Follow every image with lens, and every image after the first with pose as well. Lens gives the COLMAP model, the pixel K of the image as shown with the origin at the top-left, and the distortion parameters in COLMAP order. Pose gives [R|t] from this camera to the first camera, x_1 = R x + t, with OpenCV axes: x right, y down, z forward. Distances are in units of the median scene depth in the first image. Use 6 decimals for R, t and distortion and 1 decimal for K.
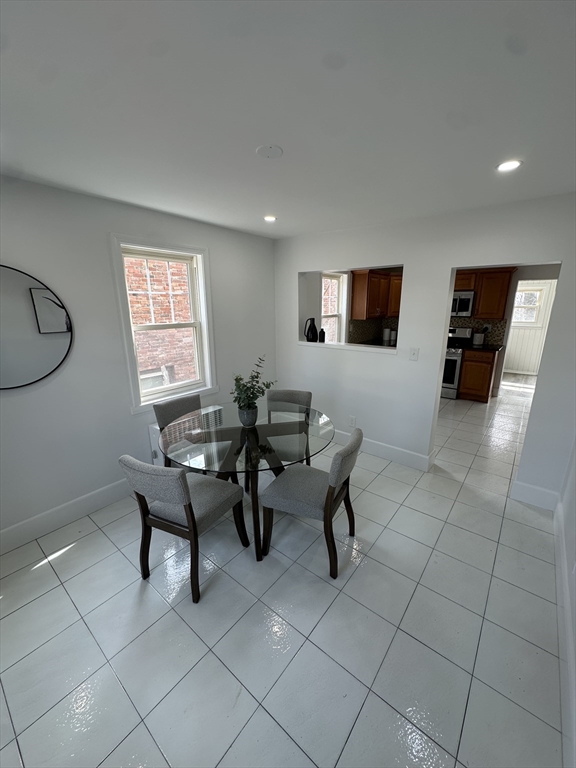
lens RADIAL K [[309.0, 0, 287.3], [0, 309.0, 379.2], [0, 0, 1]] dist [0.001501, 0.000062]
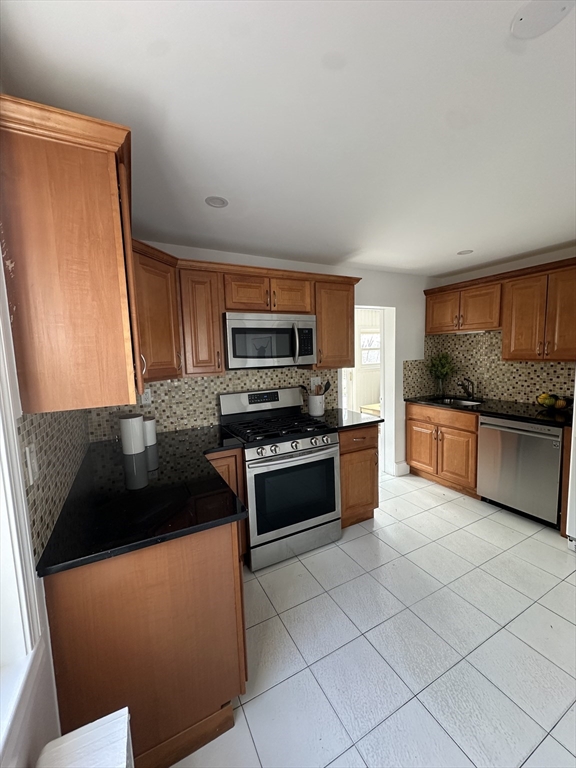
lens RADIAL K [[307.0, 0, 288.0], [0, 307.0, 384.0], [0, 0, 1]] dist [0.001094, 0.000052]
pose [[0.399250, -0.104155, 0.910907, 0.119739], [0.260993, 0.965332, -0.004014, -0.182800], [-0.878910, 0.239343, 0.412592, 0.848891]]
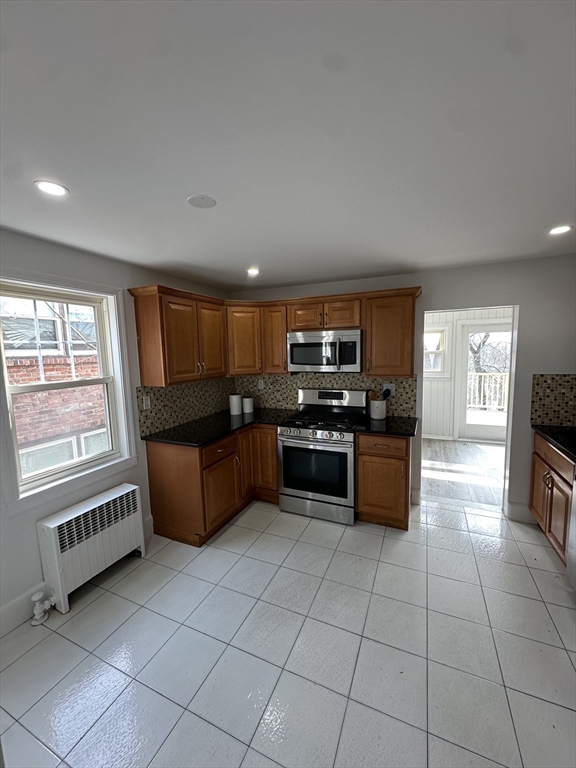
lens RADIAL K [[307.0, 0, 288.0], [0, 307.0, 384.0], [0, 0, 1]] dist [0.001094, 0.000052]
pose [[0.965537, -0.049797, 0.255456, 0.319874], [0.085964, 0.987458, -0.132427, -0.118708], [-0.245658, 0.149823, 0.957708, 0.497928]]
